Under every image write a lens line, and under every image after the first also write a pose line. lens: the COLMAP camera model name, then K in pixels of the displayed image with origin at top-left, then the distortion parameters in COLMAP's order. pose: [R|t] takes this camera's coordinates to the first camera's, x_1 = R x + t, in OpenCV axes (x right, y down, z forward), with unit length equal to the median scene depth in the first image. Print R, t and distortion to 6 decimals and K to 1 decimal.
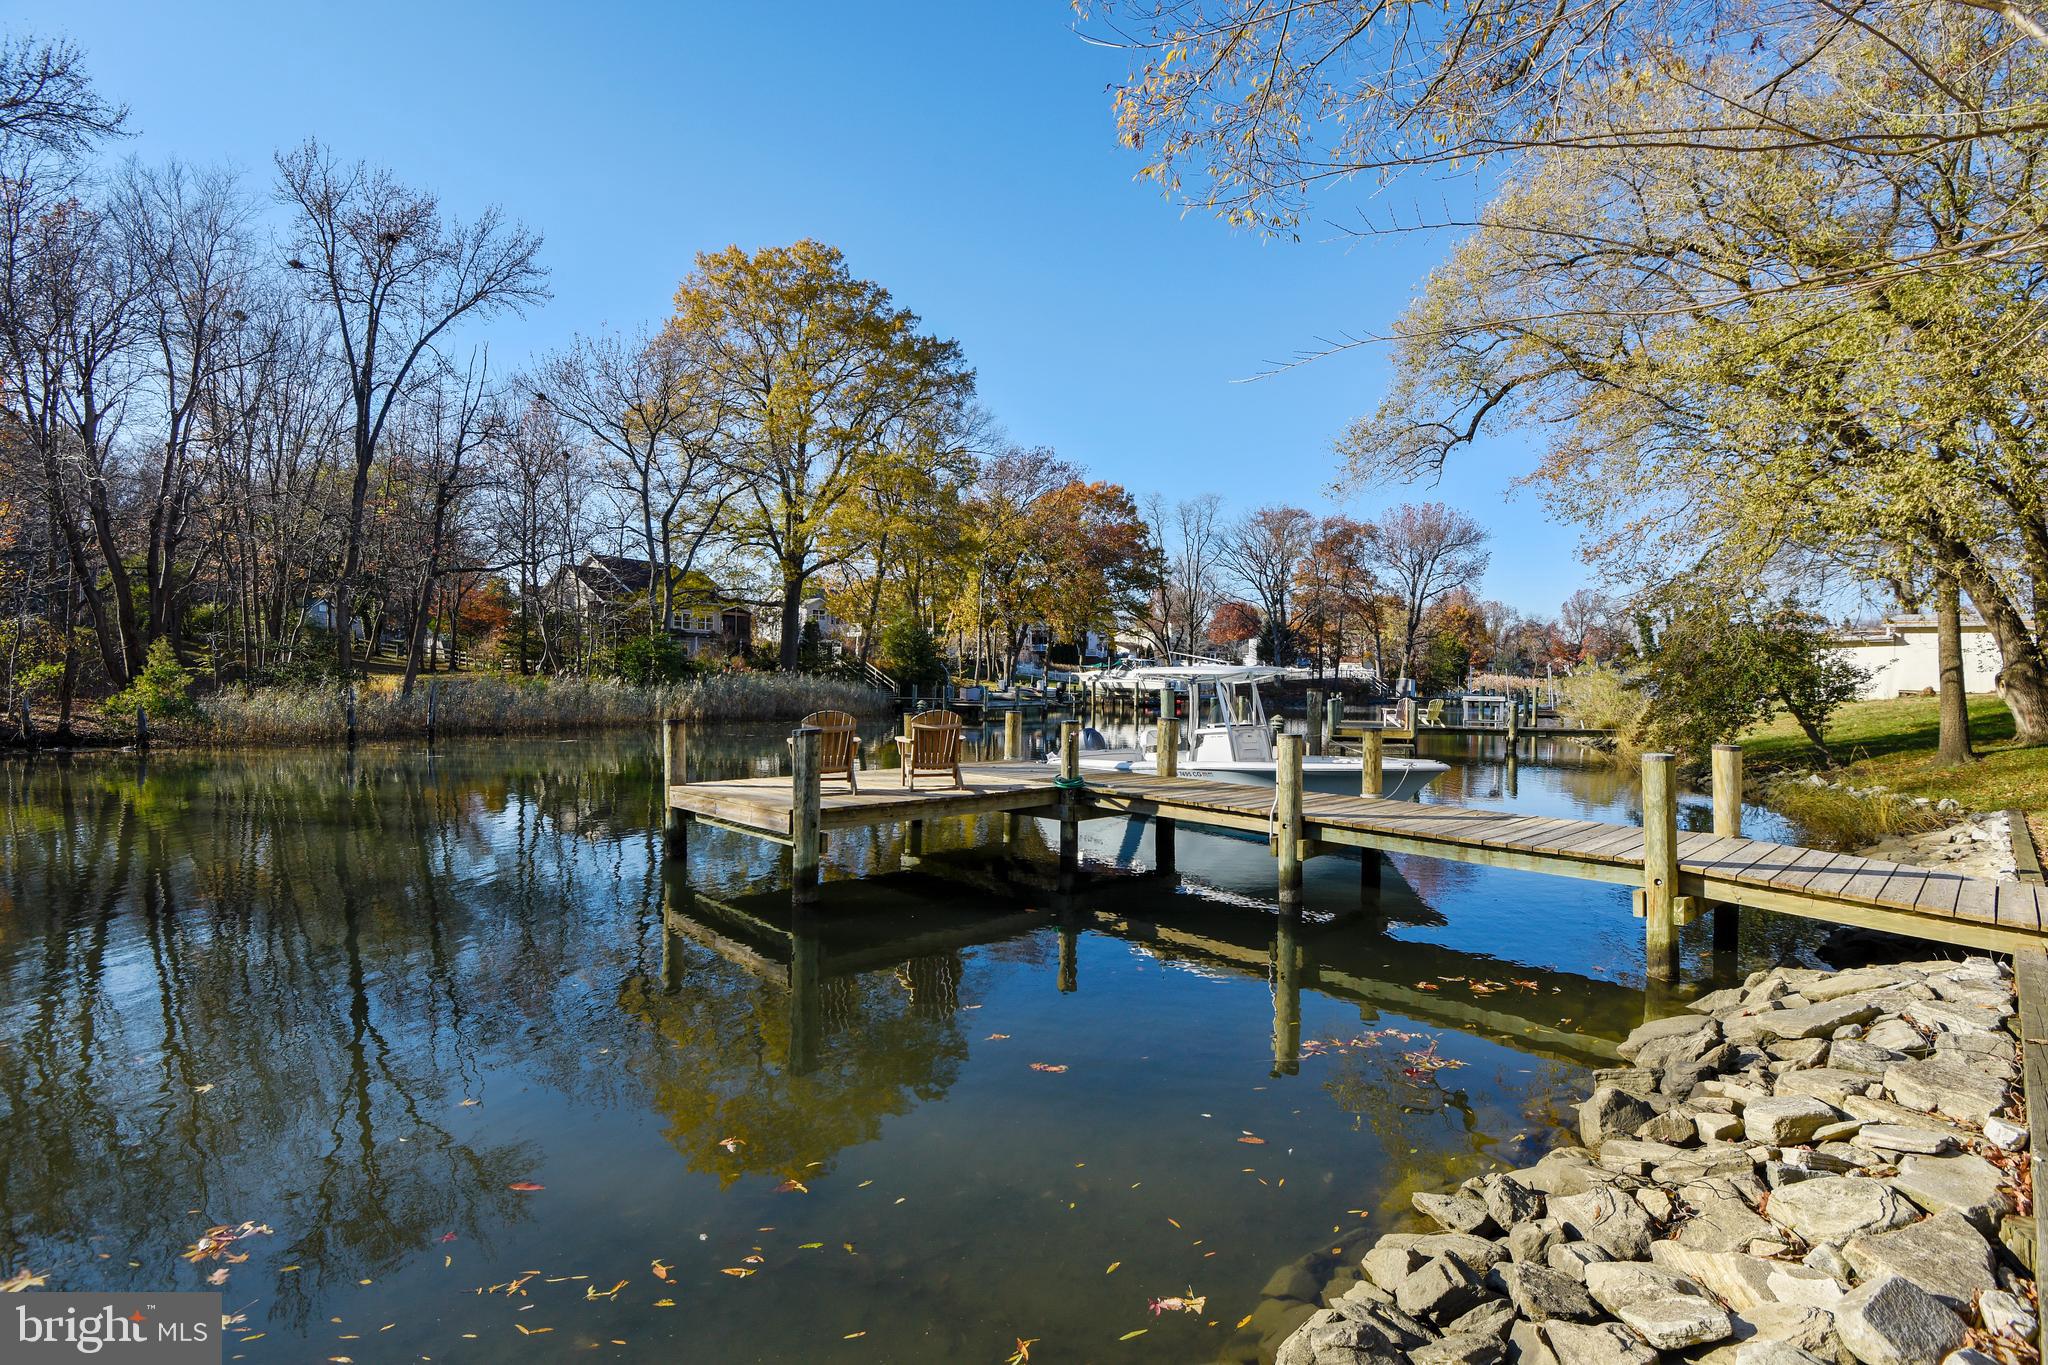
lens RADIAL K [[990.8, 0, 1024.2], [0, 990.8, 661.3], [0, 0, 1]] dist [-0.027231, -0.010687]
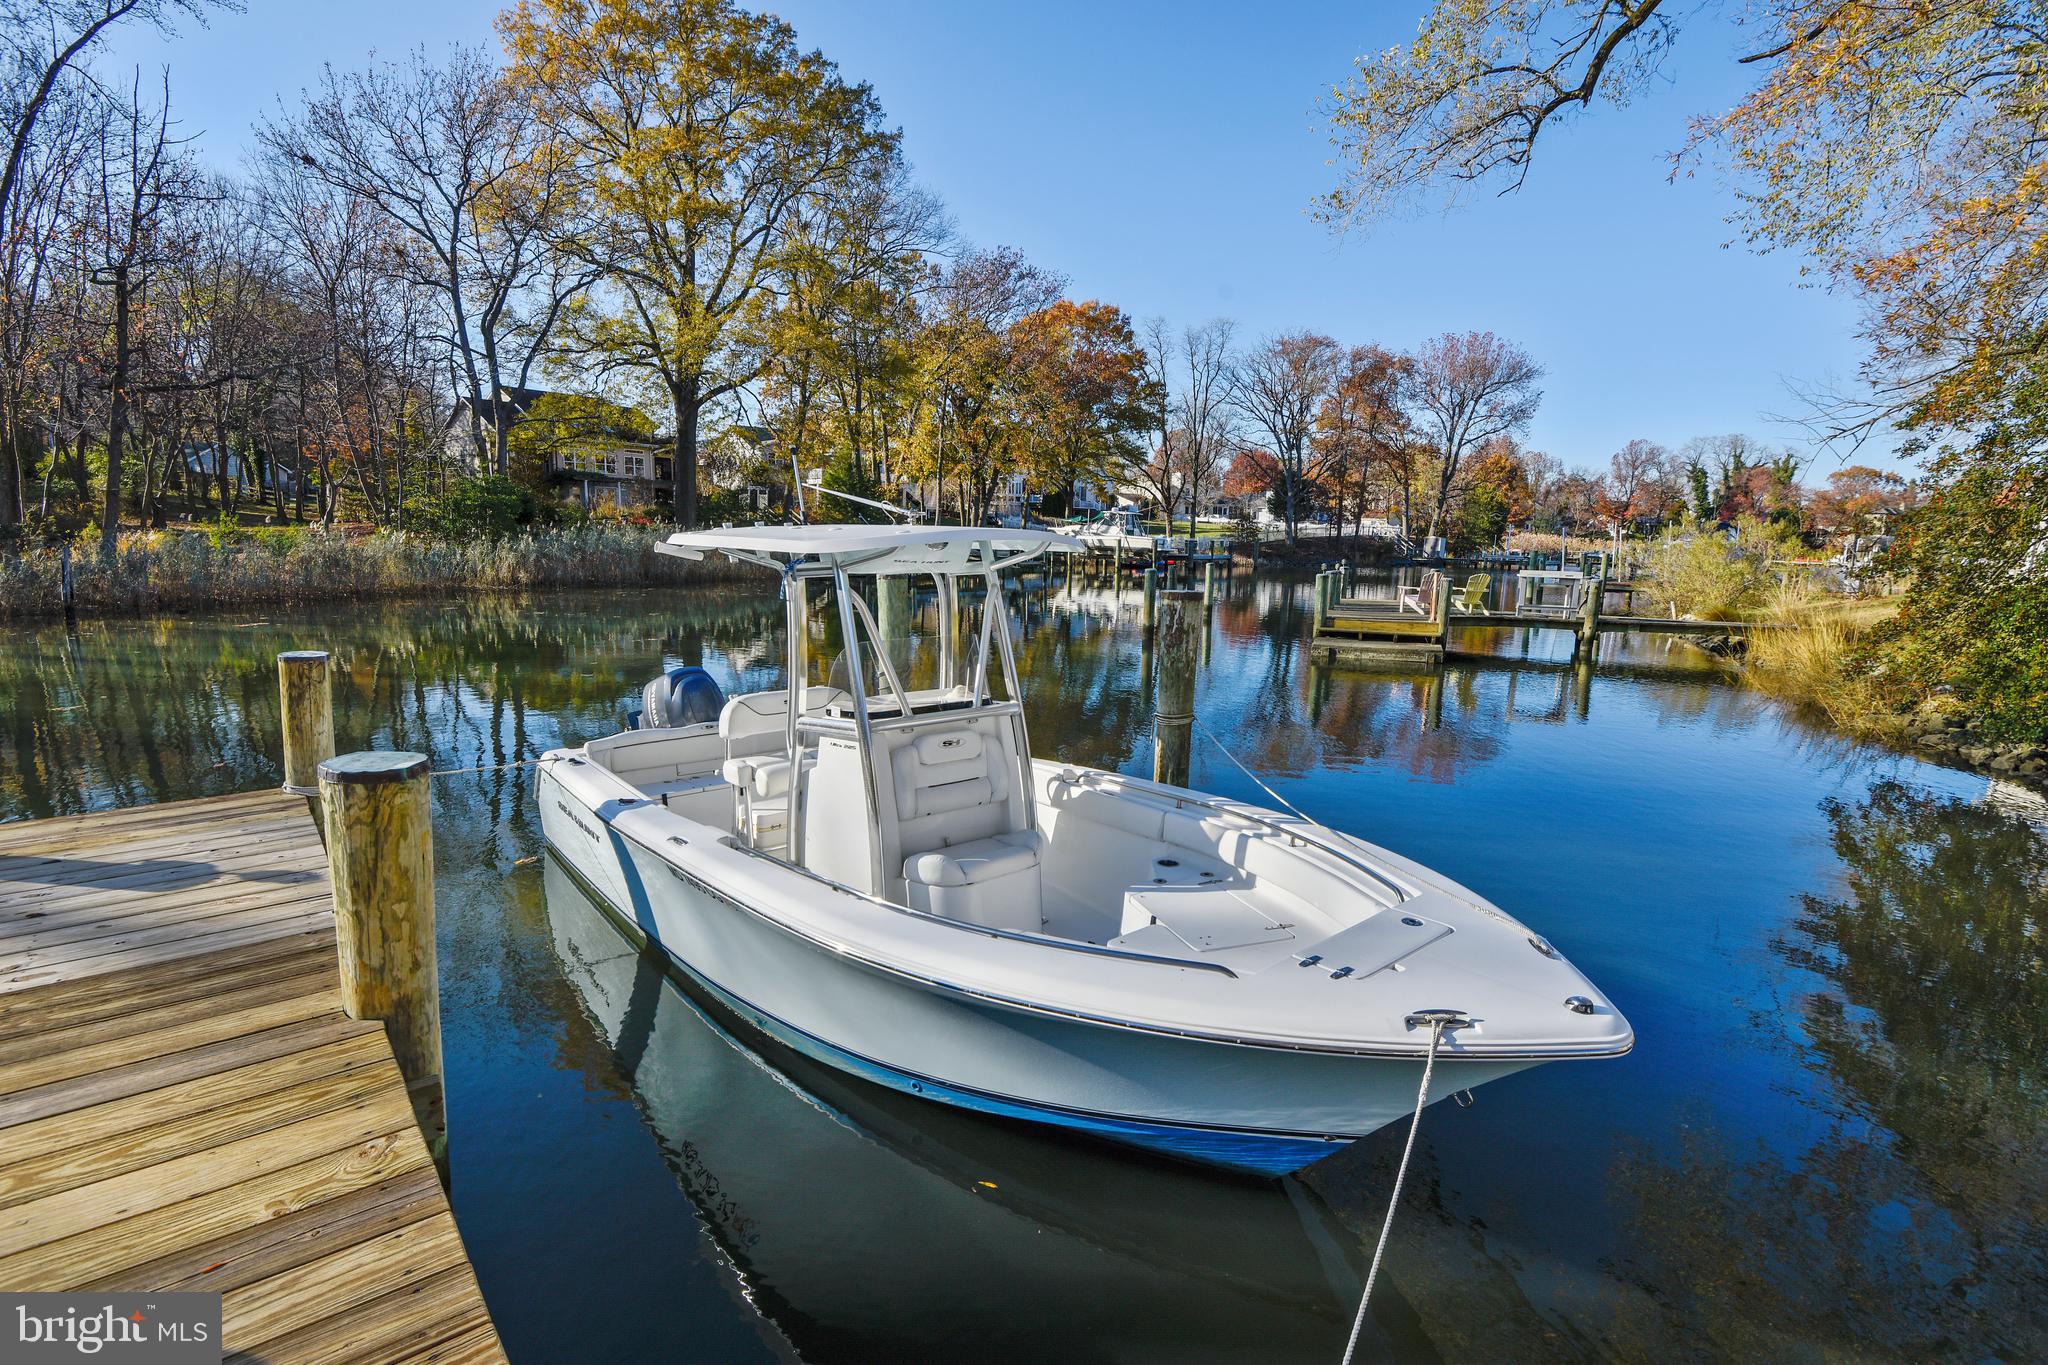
lens RADIAL K [[990.8, 0, 1035.0], [0, 990.8, 682.5], [0, 0, 1]] dist [-0.027231, -0.010687]
pose [[0.999895, 0.008523, -0.011706, 0.039686], [-0.006440, 0.985823, 0.167665, 0.000299], [0.012969, -0.167573, 0.985774, 0.103731]]
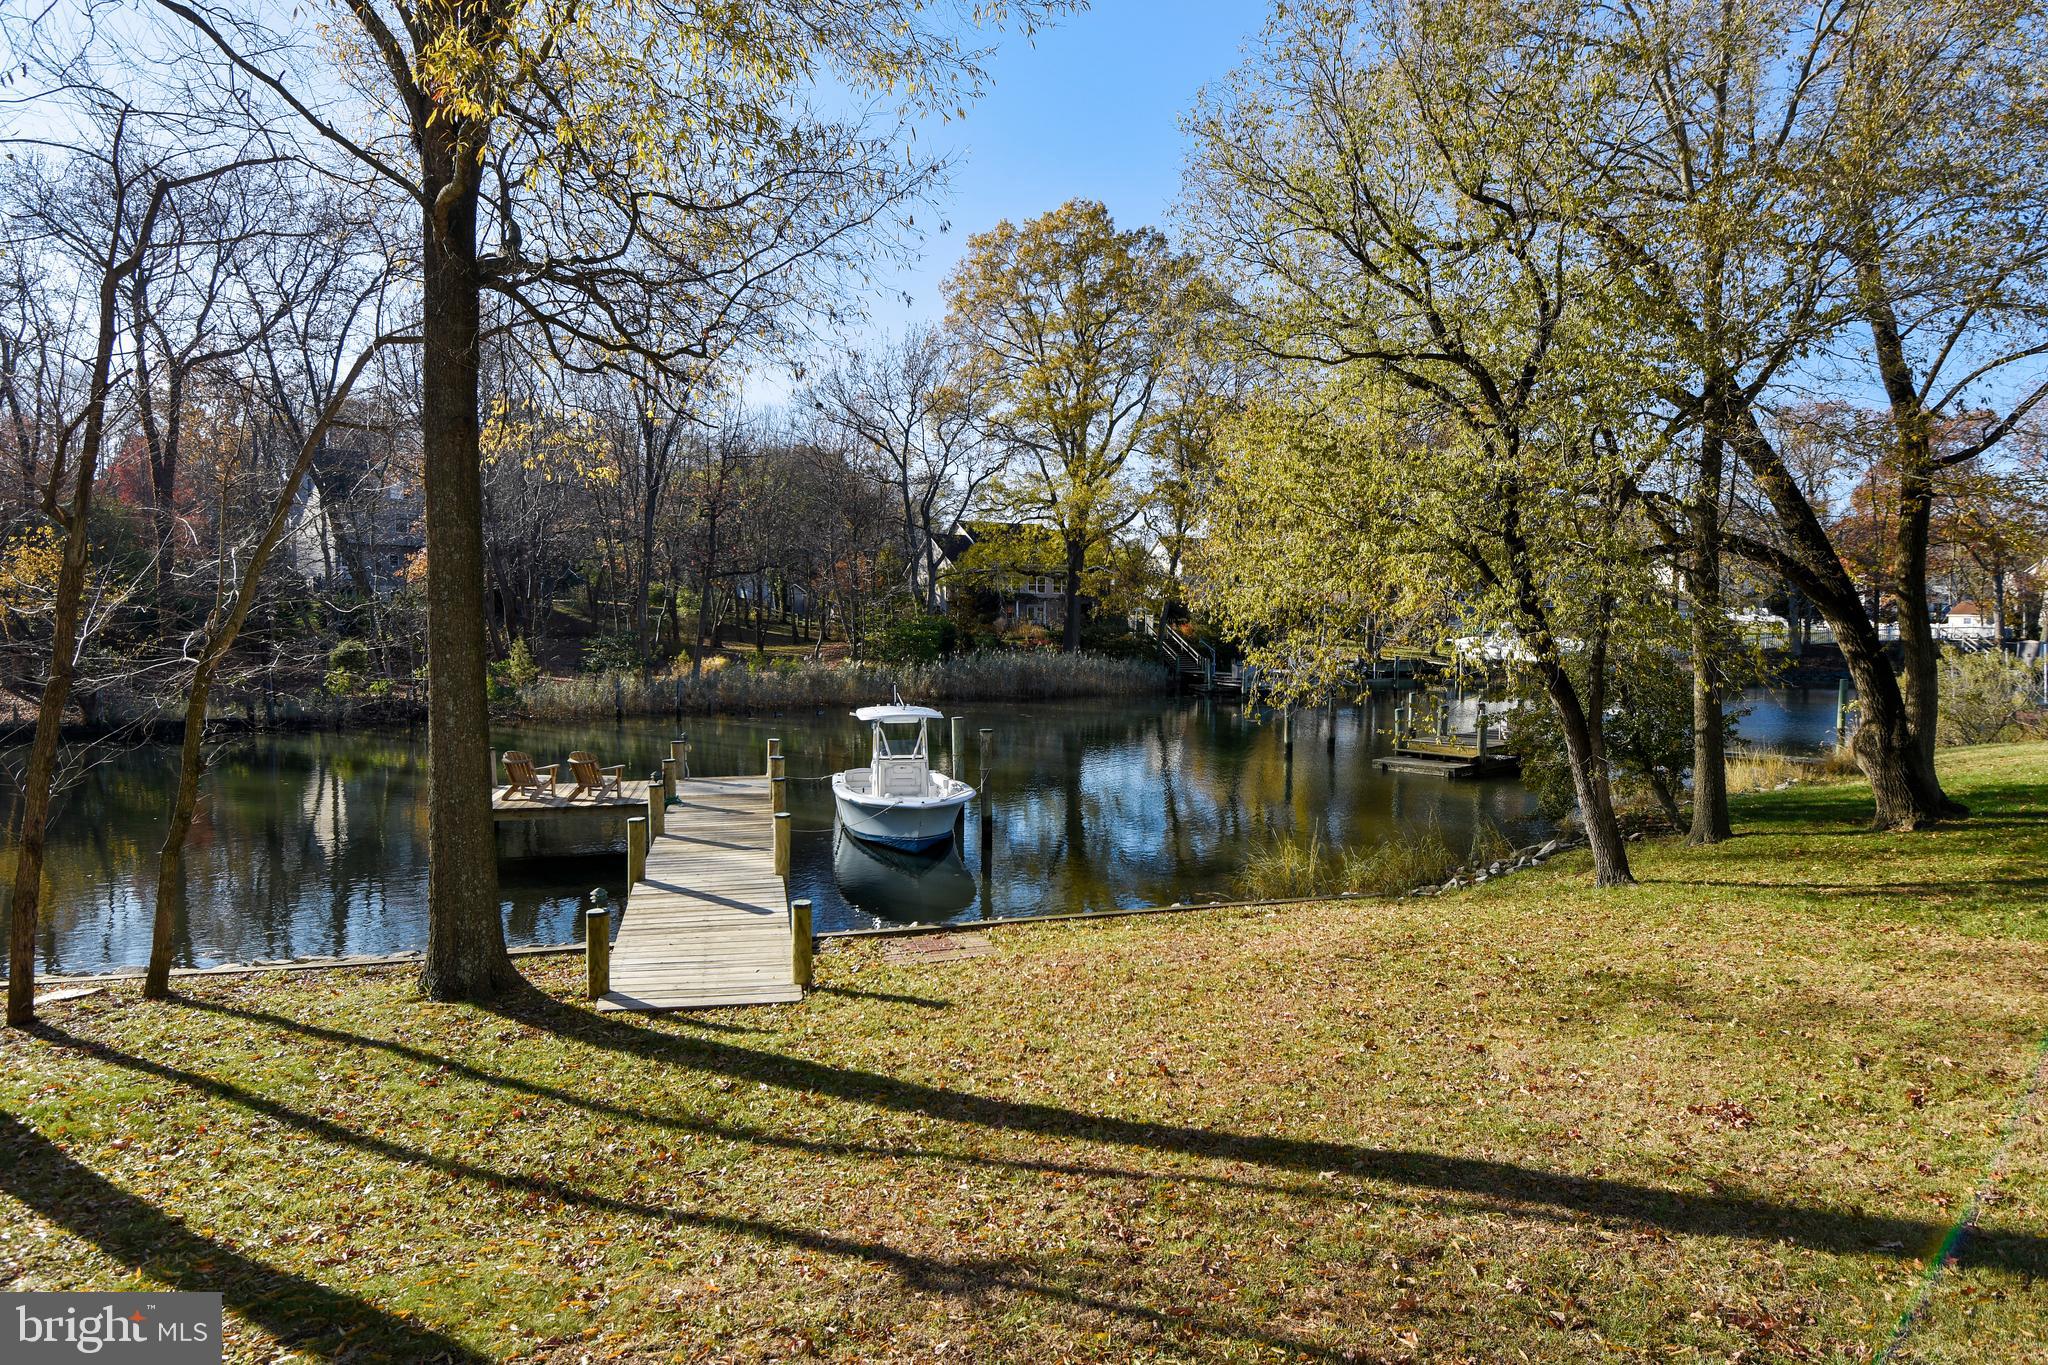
lens RADIAL K [[1174.4, 0, 1011.2], [0, 1174.4, 679.5], [0, 0, 1]] dist [0.000671, -0.020991]
pose [[0.880378, 0.018134, -0.473927, 0.162994], [0.015262, 0.997668, 0.066525, -0.021315], [0.474028, -0.065800, 0.878048, -0.038859]]
